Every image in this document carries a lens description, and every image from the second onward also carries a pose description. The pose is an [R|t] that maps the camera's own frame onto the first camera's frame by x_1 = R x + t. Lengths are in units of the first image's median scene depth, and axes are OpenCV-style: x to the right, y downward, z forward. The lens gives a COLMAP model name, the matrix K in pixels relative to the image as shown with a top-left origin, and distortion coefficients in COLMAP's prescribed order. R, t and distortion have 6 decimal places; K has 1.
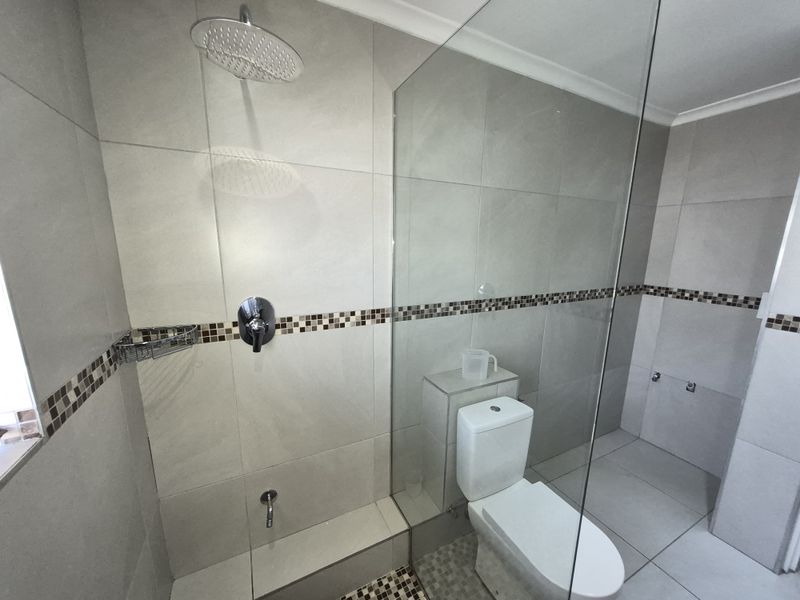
lens RADIAL K [[312.4, 0, 399.8], [0, 312.4, 305.1], [0, 0, 1]] dist [0.003092, -0.000824]
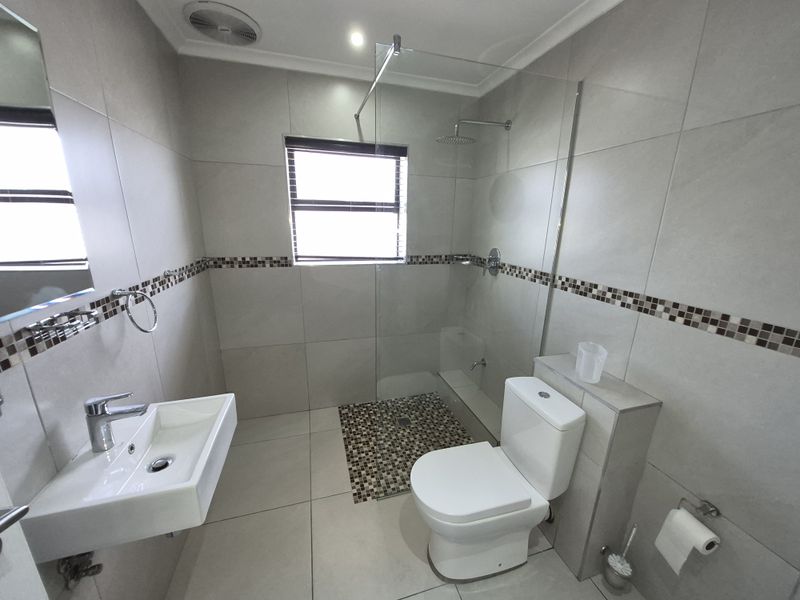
lens RADIAL K [[312.4, 0, 398.5], [0, 312.4, 301.0], [0, 0, 1]] dist [0.003092, -0.000824]
pose [[-0.175276, 0.241939, -0.954329, 1.132727], [-0.202222, 0.939819, 0.275402, -0.095718], [0.963527, 0.241257, -0.115802, 0.585191]]
